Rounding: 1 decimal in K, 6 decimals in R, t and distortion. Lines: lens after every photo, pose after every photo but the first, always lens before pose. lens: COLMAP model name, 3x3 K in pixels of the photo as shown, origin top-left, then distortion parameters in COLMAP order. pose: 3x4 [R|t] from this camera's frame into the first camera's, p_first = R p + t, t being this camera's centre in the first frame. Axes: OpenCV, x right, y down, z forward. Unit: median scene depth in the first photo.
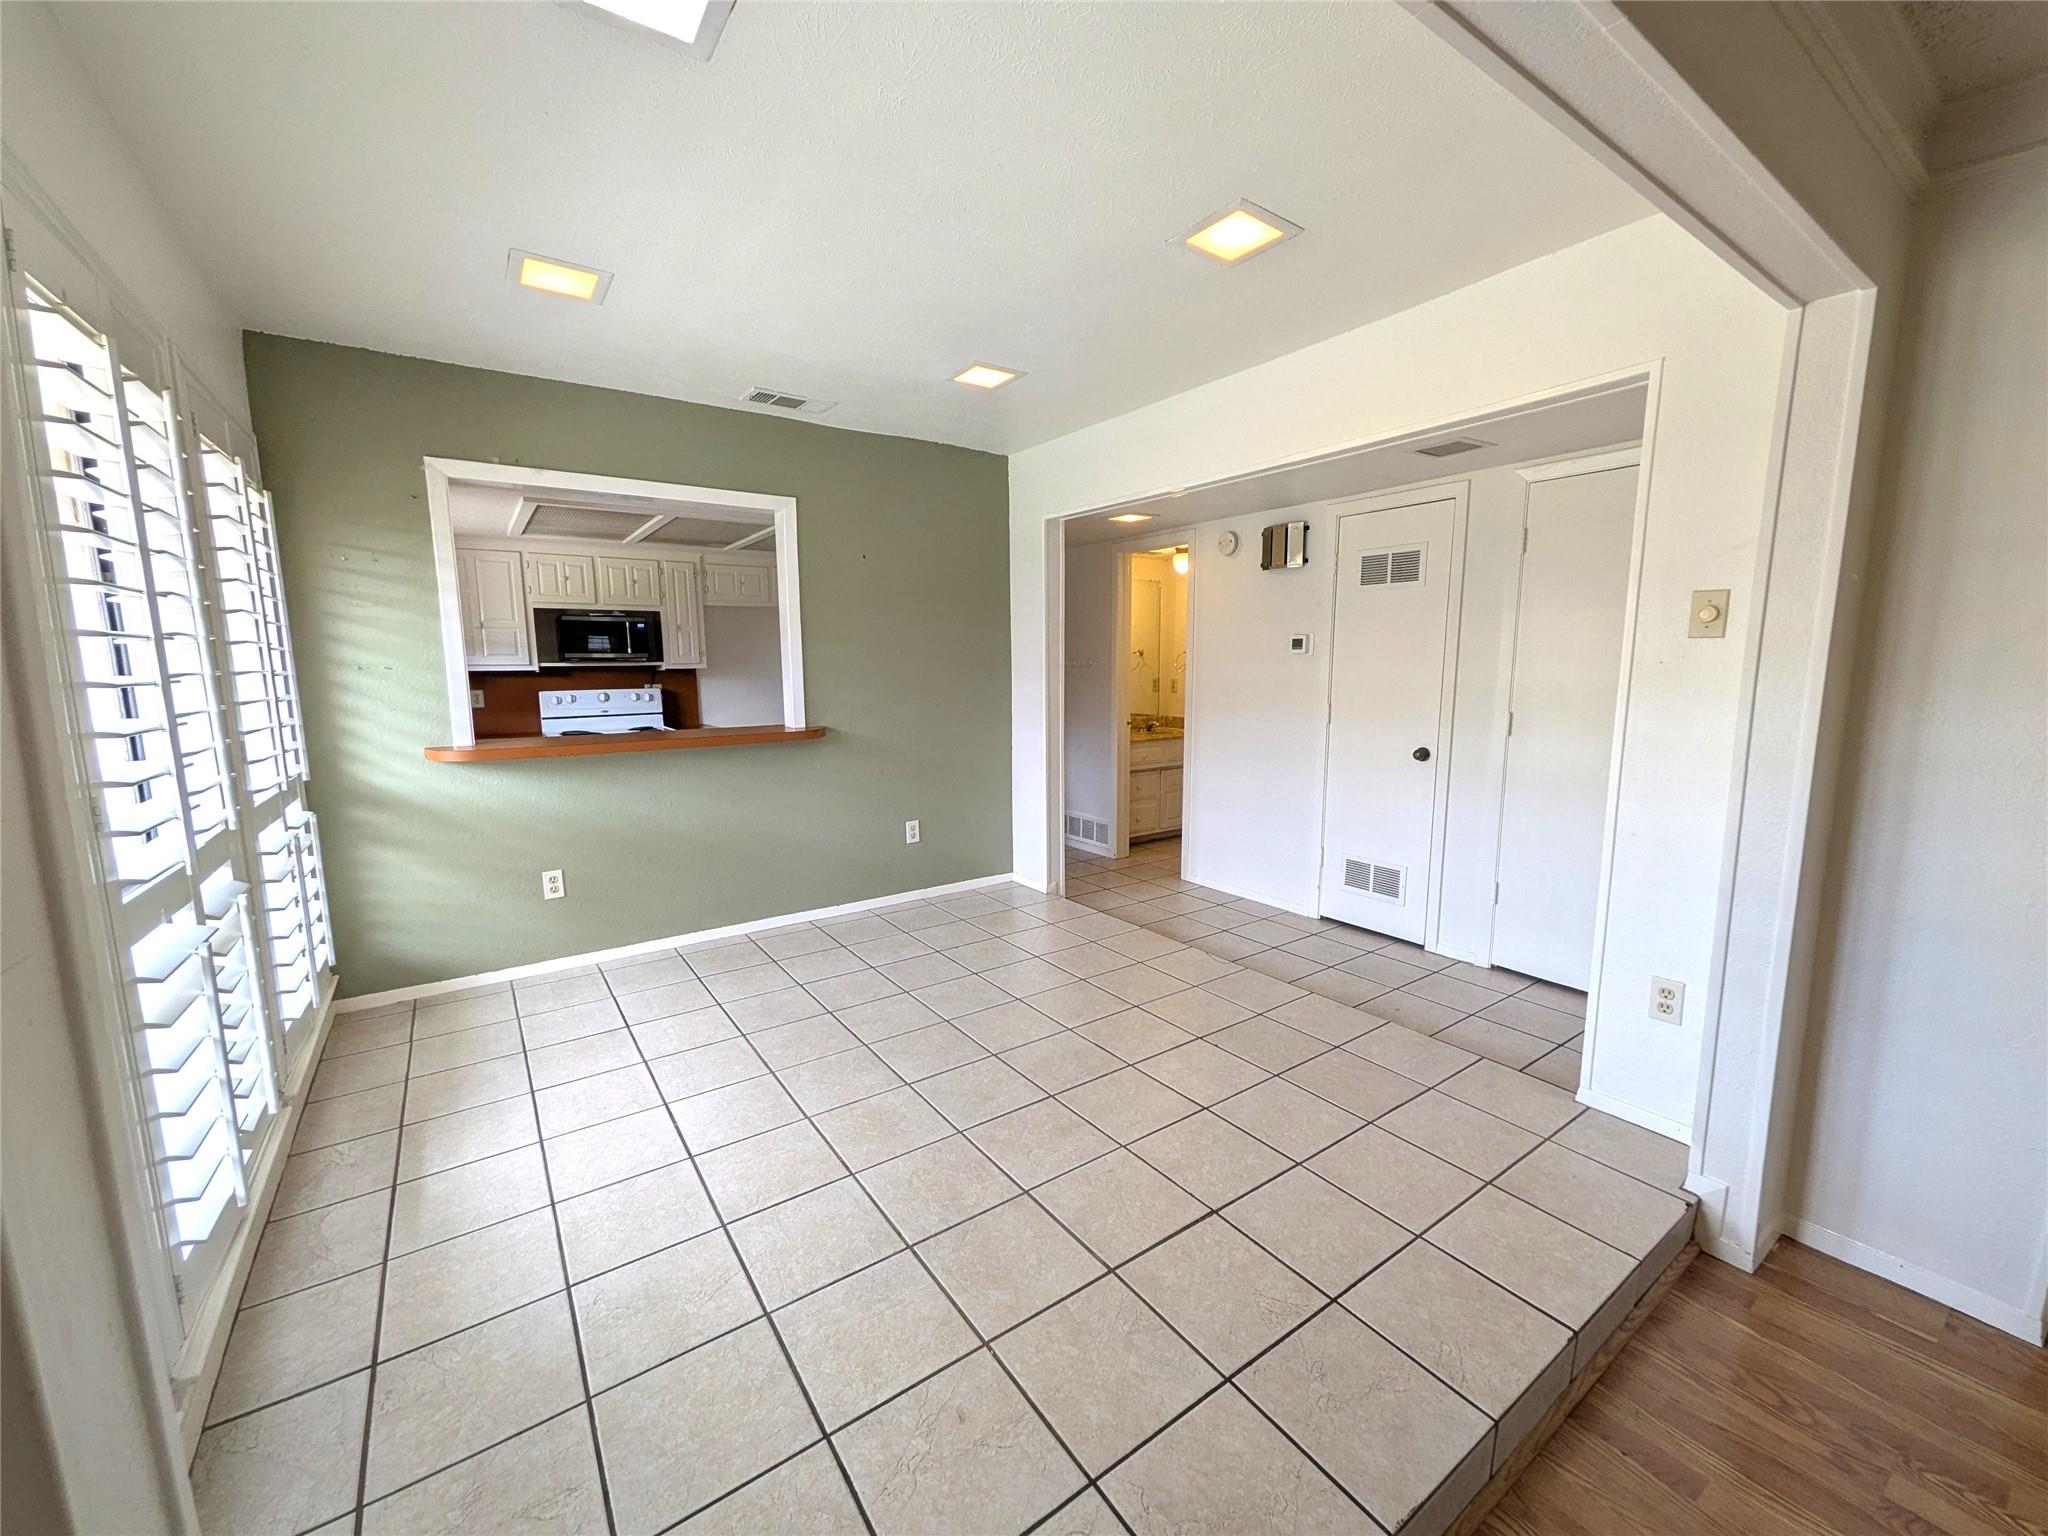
lens RADIAL K [[820.7, 0, 1024.0], [0, 820.7, 768.0], [0, 0, 1]] dist [0.002490, 0.000157]
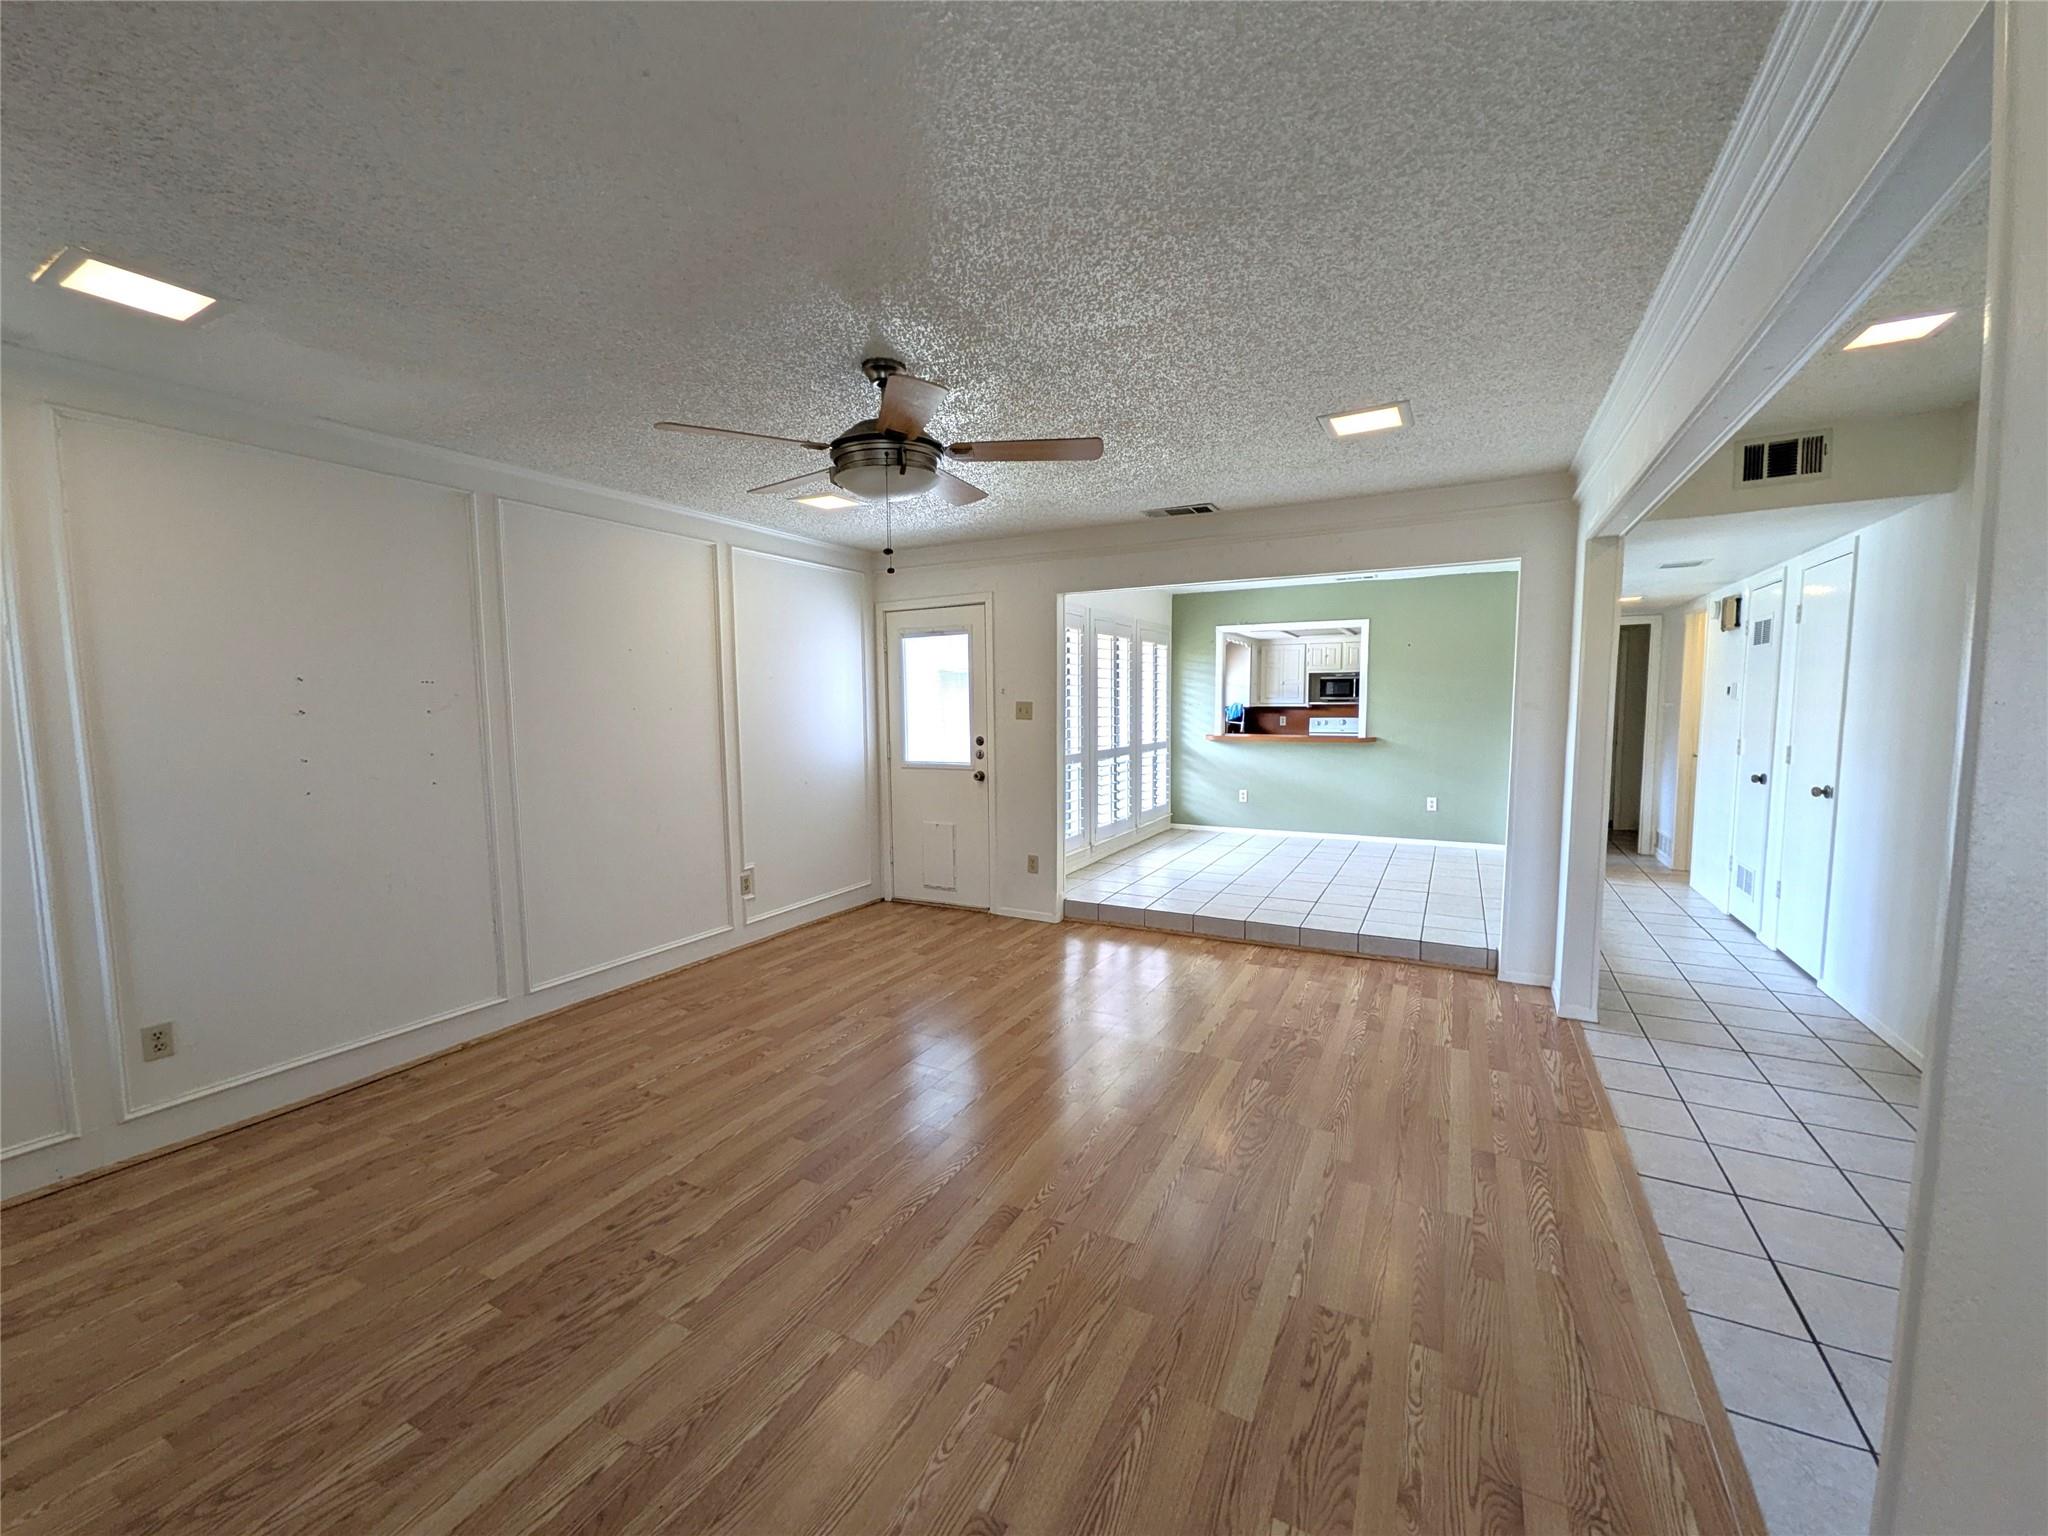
lens RADIAL K [[820.7, 0, 1024.0], [0, 820.7, 768.0], [0, 0, 1]] dist [0.002490, 0.000157]
pose [[0.461149, 0.076584, -0.884011, 1.074202], [-0.116815, 0.992837, 0.025075, 0.067477], [0.879600, 0.091703, 0.466792, -0.585647]]
